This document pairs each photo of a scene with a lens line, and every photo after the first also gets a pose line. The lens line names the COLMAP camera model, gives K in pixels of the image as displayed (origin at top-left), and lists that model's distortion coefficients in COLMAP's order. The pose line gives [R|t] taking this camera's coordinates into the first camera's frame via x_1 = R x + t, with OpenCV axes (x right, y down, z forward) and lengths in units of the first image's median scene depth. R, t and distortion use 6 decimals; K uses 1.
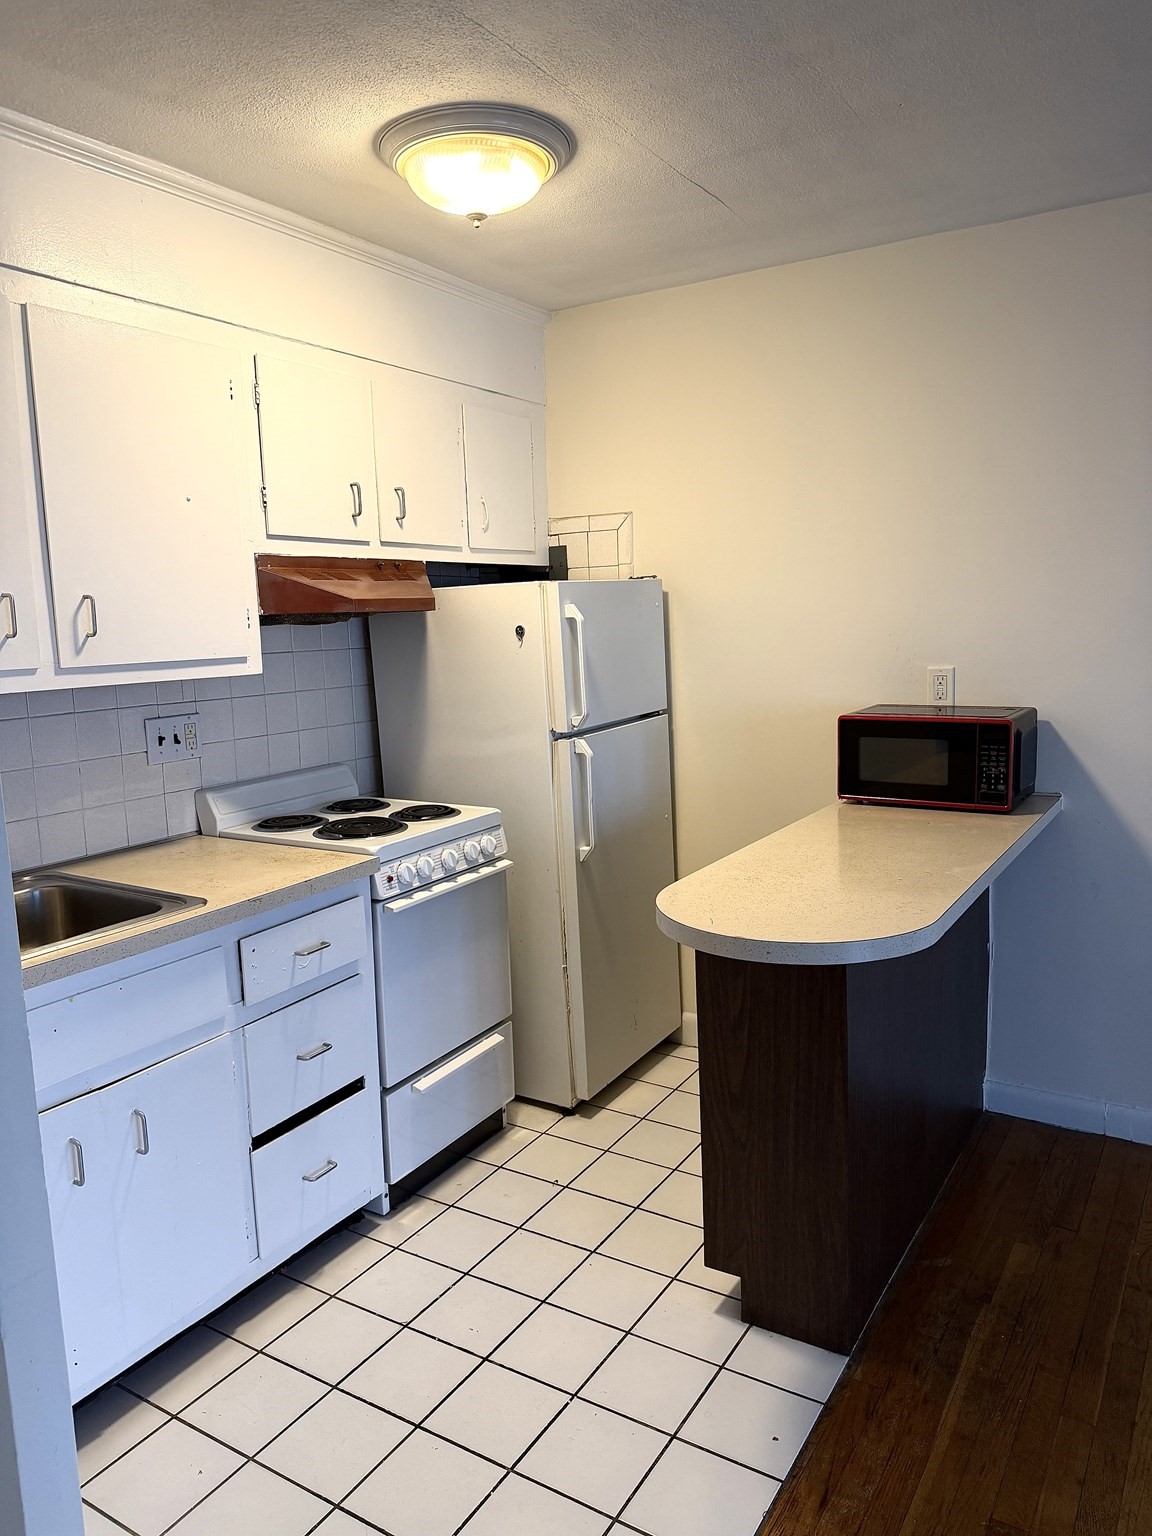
lens RADIAL K [[1070.7, 0, 576.4], [0, 1070.7, 762.9], [0, 0, 1]] dist [0.117883, -0.149352]
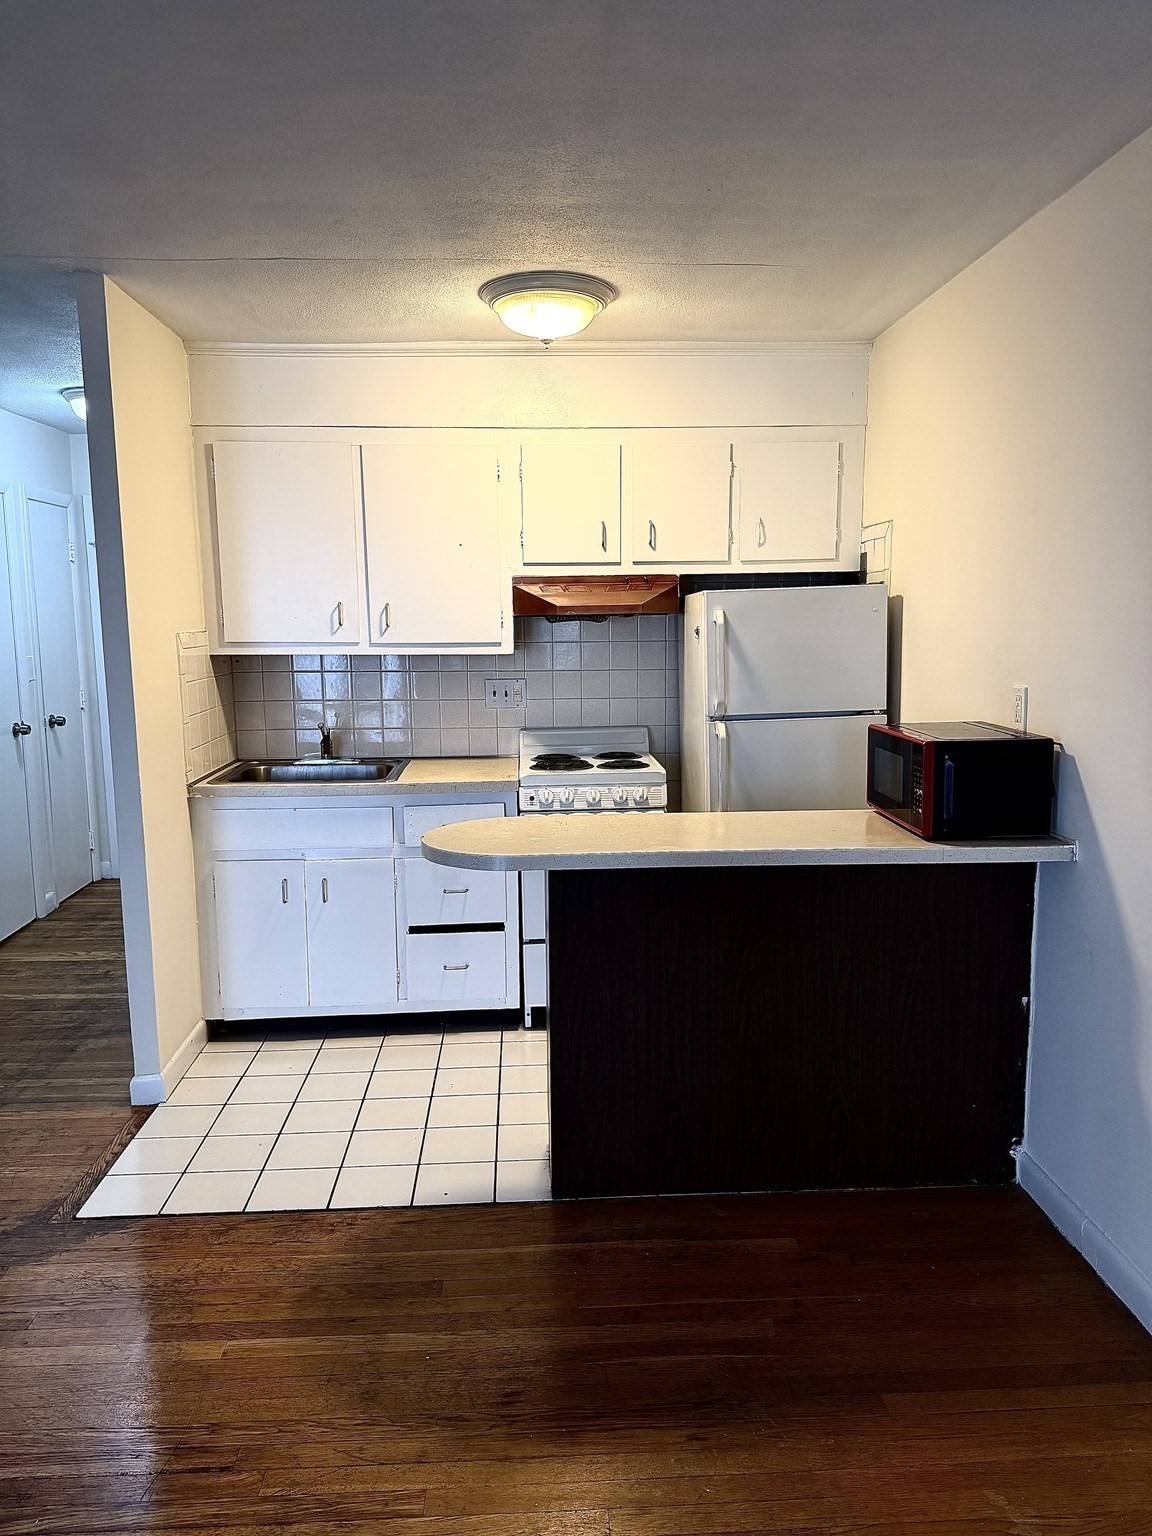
lens RADIAL K [[1077.5, 0, 576.0], [0, 1077.5, 768.0], [0, 0, 1]] dist [0.138379, -0.156146]
pose [[0.558634, 0.137543, -0.817930, 1.002398], [-0.123408, 0.988961, 0.082018, -0.057163], [0.820182, 0.055121, 0.569441, 0.203570]]
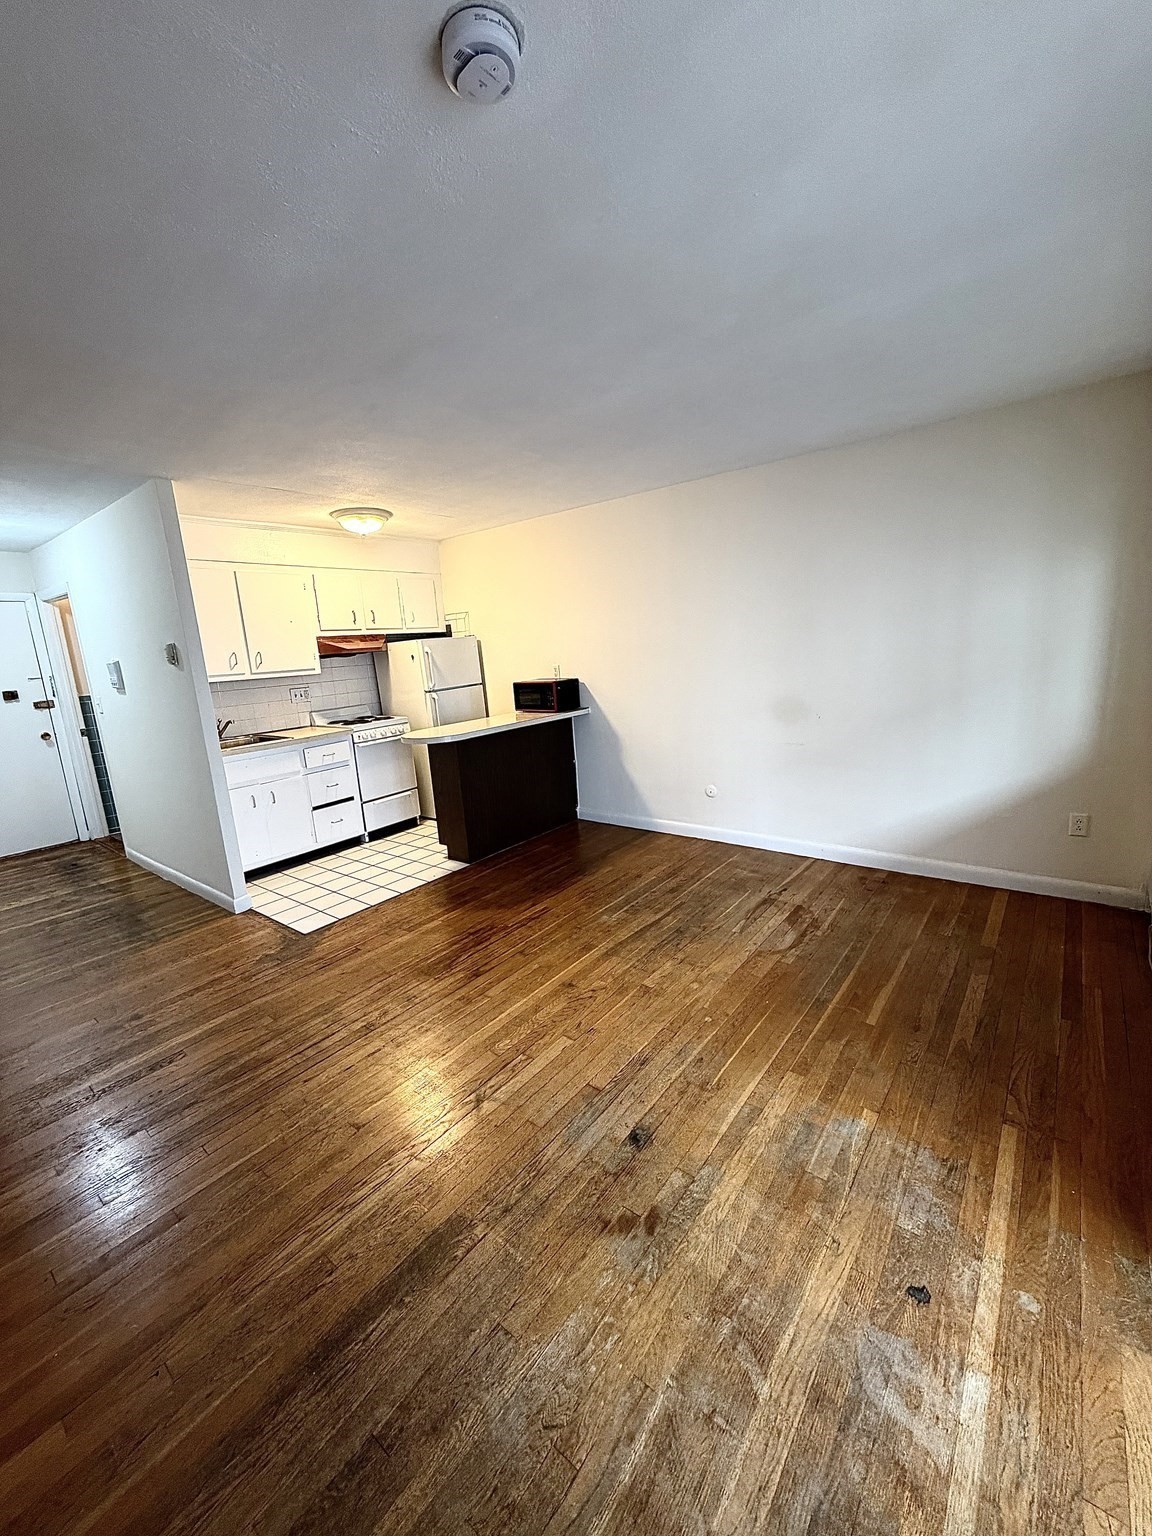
lens RADIAL K [[605.6, 0, 572.3], [0, 605.6, 771.9], [0, 0, 1]] dist [-0.001060, -0.000047]
pose [[0.991634, -0.008877, -0.128777, 0.658103], [0.017907, 0.997446, 0.069136, 0.094817], [0.127834, -0.070864, 0.989261, -0.681931]]
